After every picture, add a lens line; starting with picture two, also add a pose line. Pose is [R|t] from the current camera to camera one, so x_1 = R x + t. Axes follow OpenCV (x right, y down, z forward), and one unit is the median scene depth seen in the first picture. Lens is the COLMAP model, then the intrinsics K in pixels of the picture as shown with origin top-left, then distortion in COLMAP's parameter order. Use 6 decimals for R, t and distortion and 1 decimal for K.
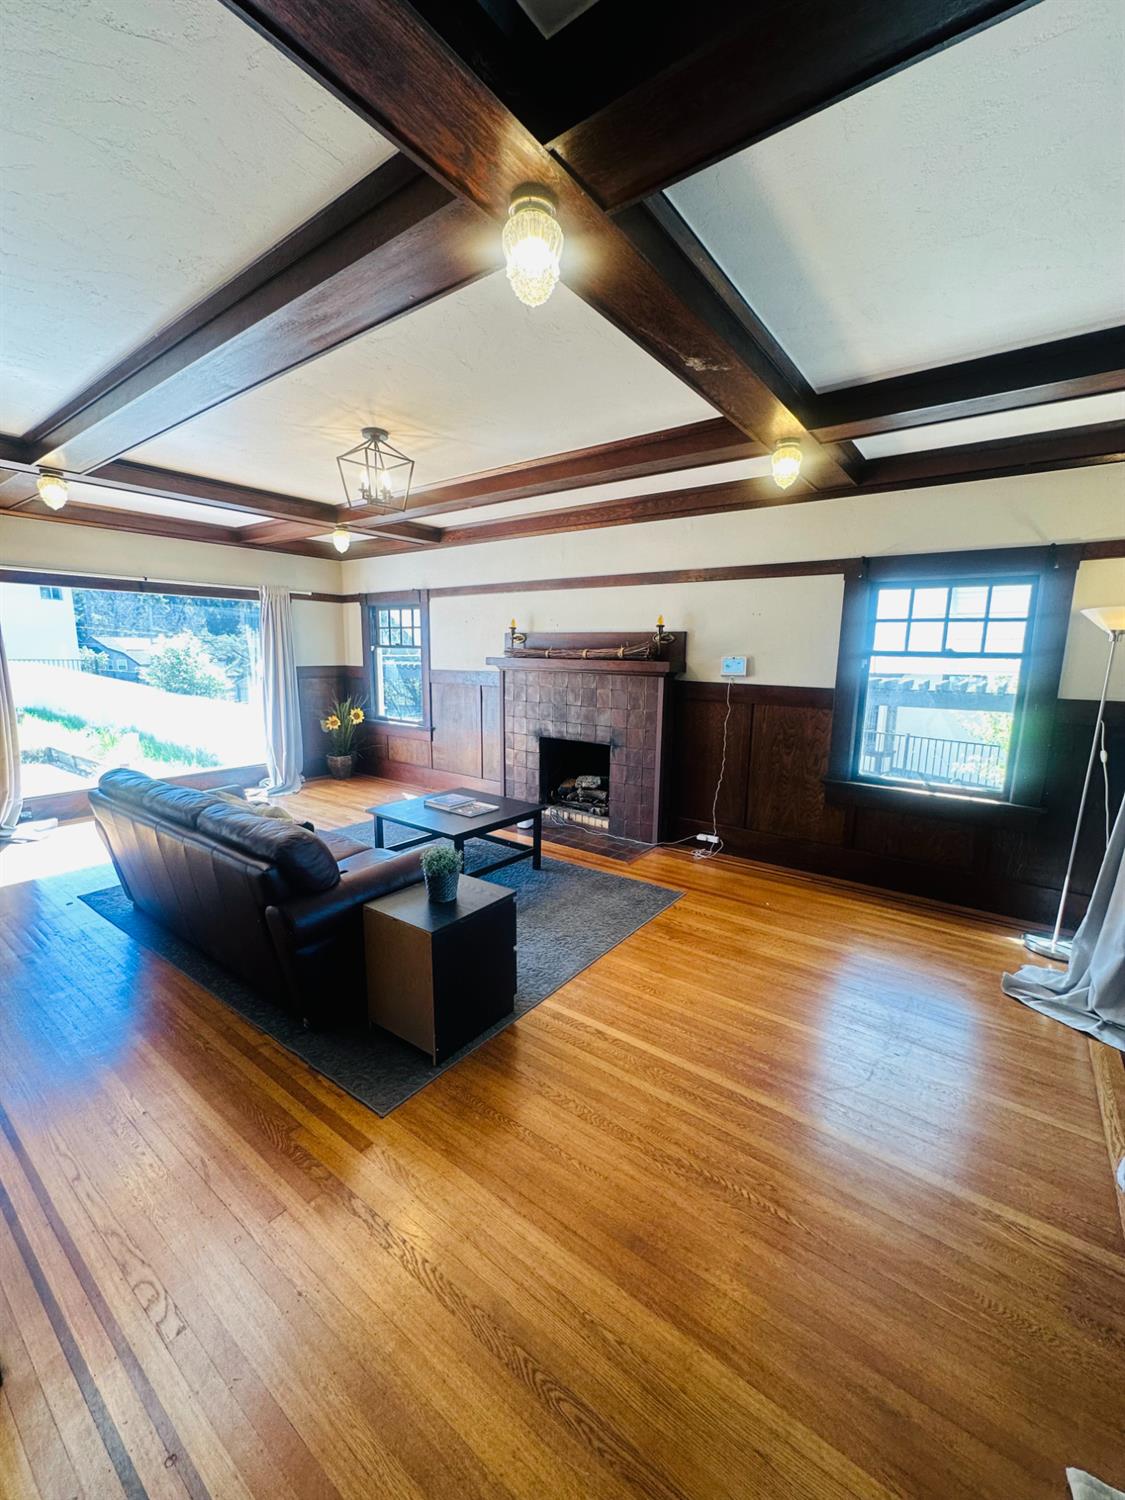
lens RADIAL K [[600.4, 0, 568.2], [0, 600.4, 755.1], [0, 0, 1]] dist [0.000445, 0.000082]
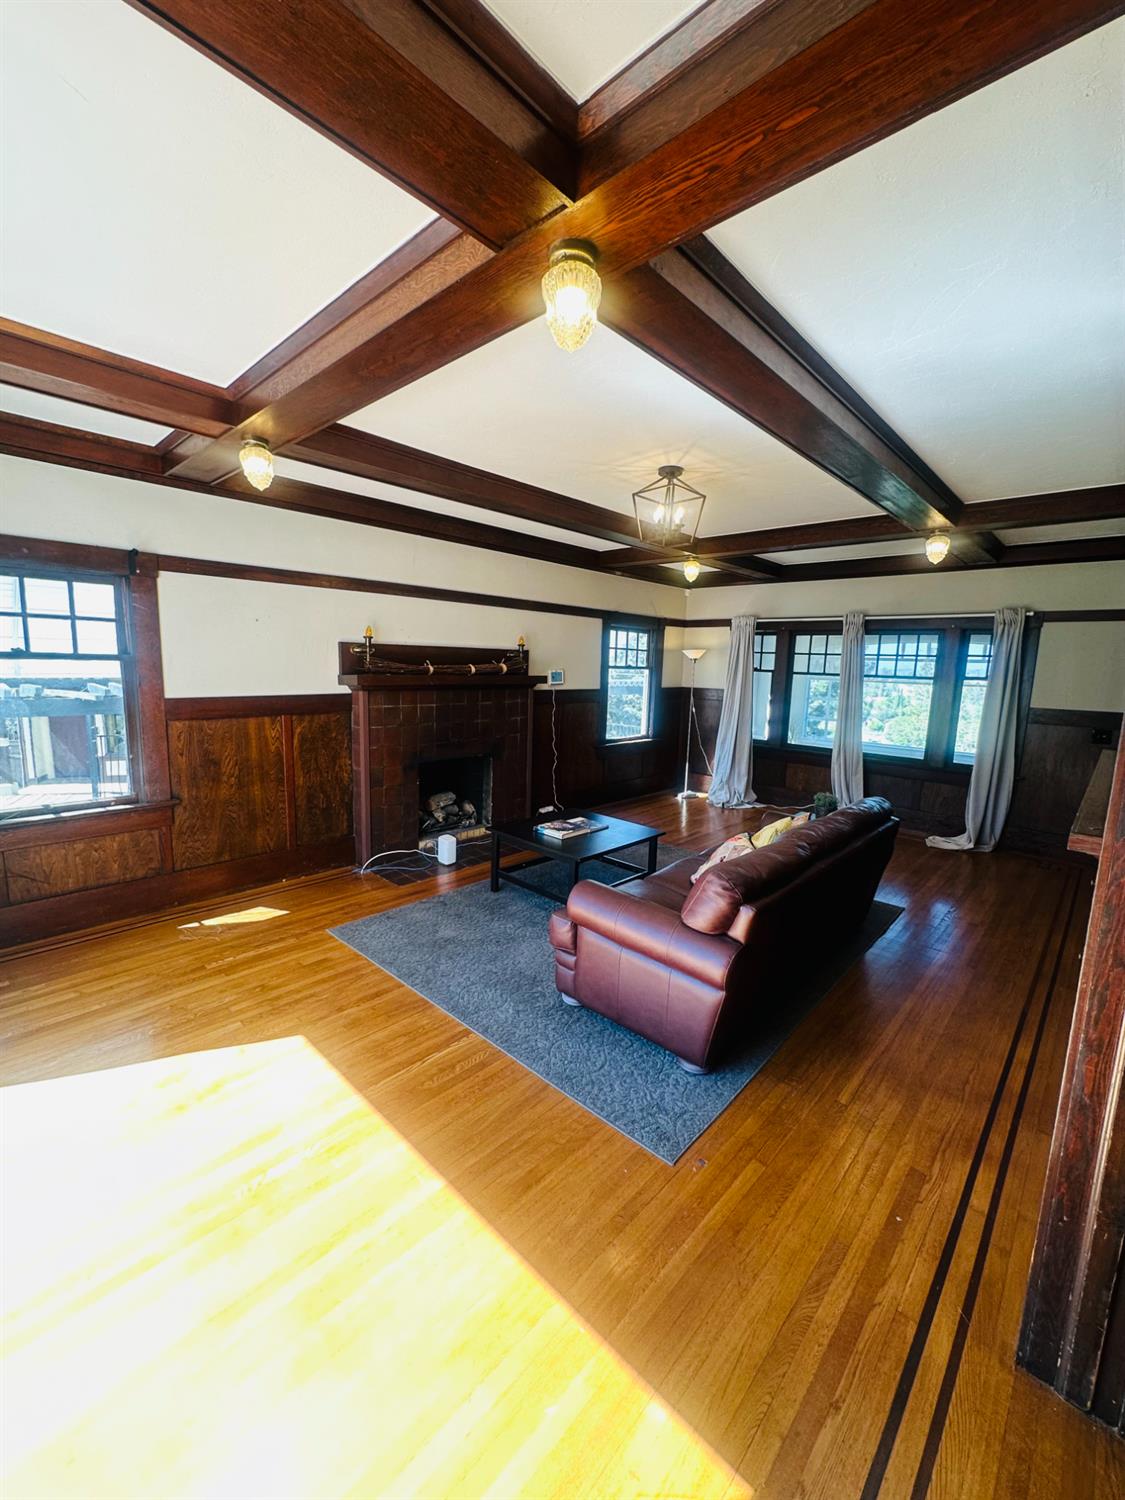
lens RADIAL K [[600.4, 0, 566.1], [0, 600.4, 748.7], [0, 0, 1]] dist [0.000445, 0.000082]
pose [[0.116515, -0.146975, 0.982254, -1.055923], [0.153717, 0.979742, 0.128365, -0.156780], [-0.981221, 0.136033, 0.136747, 0.797431]]
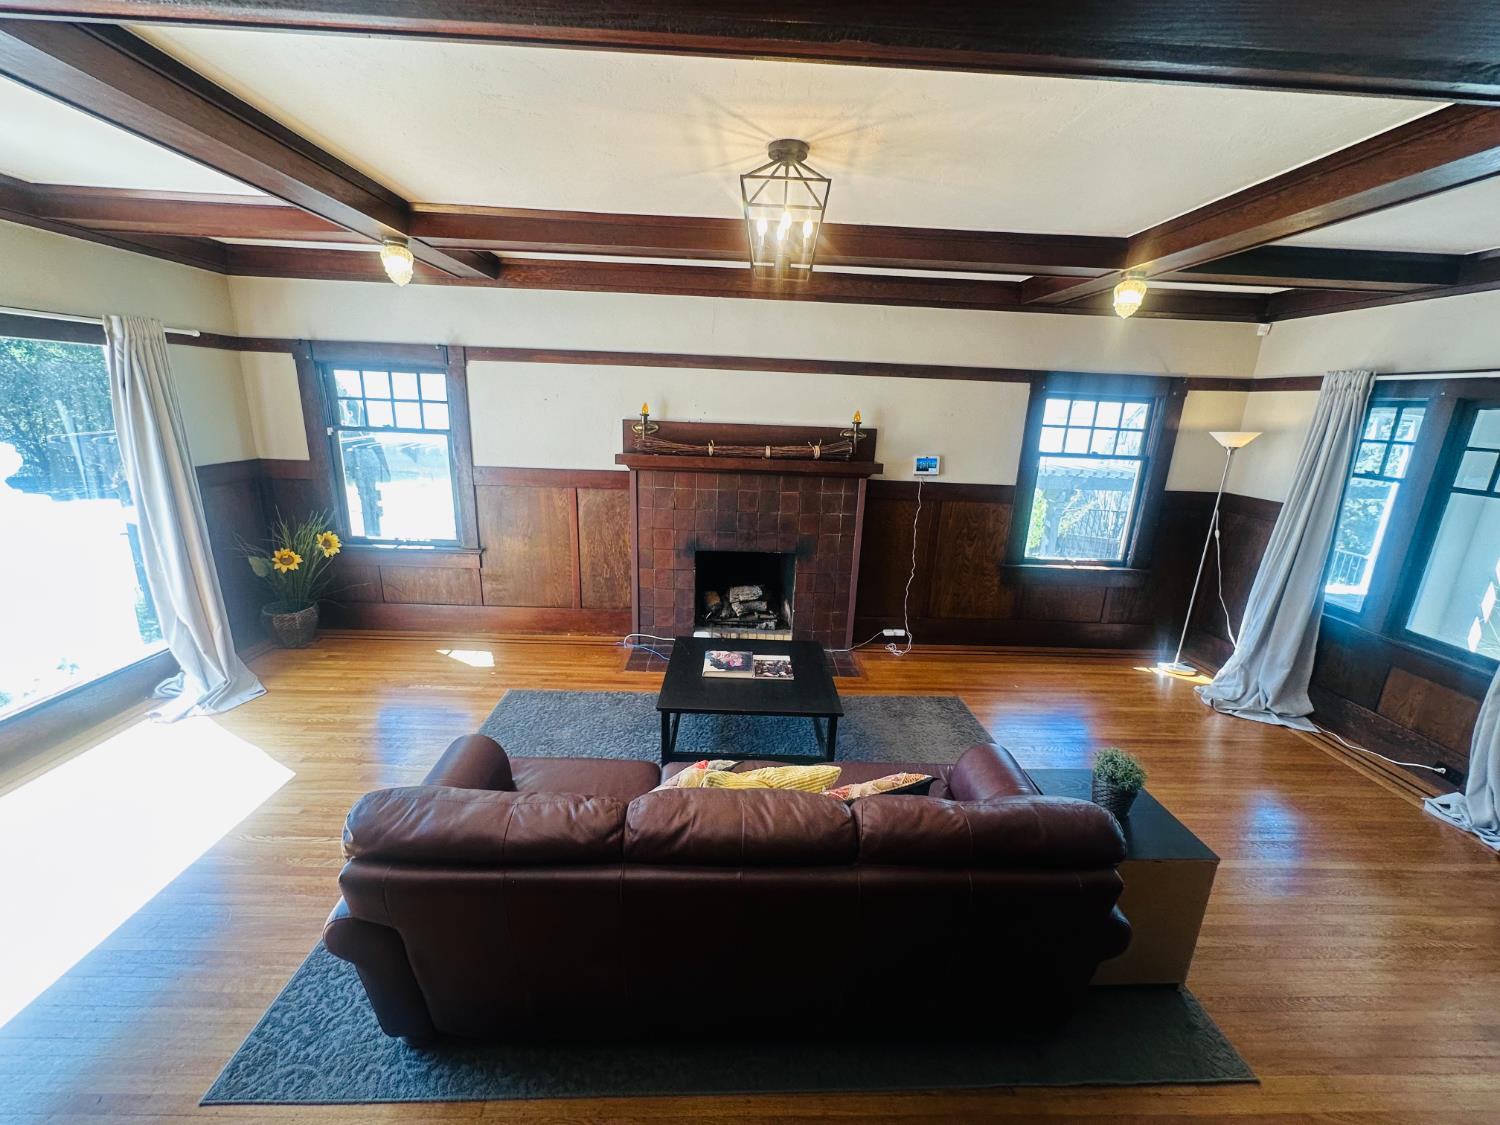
lens RADIAL K [[600.4, 0, 758.1], [0, 600.4, 562.5], [0, 0, 1]] dist [0.000445, 0.000082]
pose [[0.785455, -0.140132, 0.602846, -0.573123], [0.080308, 0.988872, 0.125229, -0.132362], [-0.613686, -0.049948, 0.787969, 0.356372]]
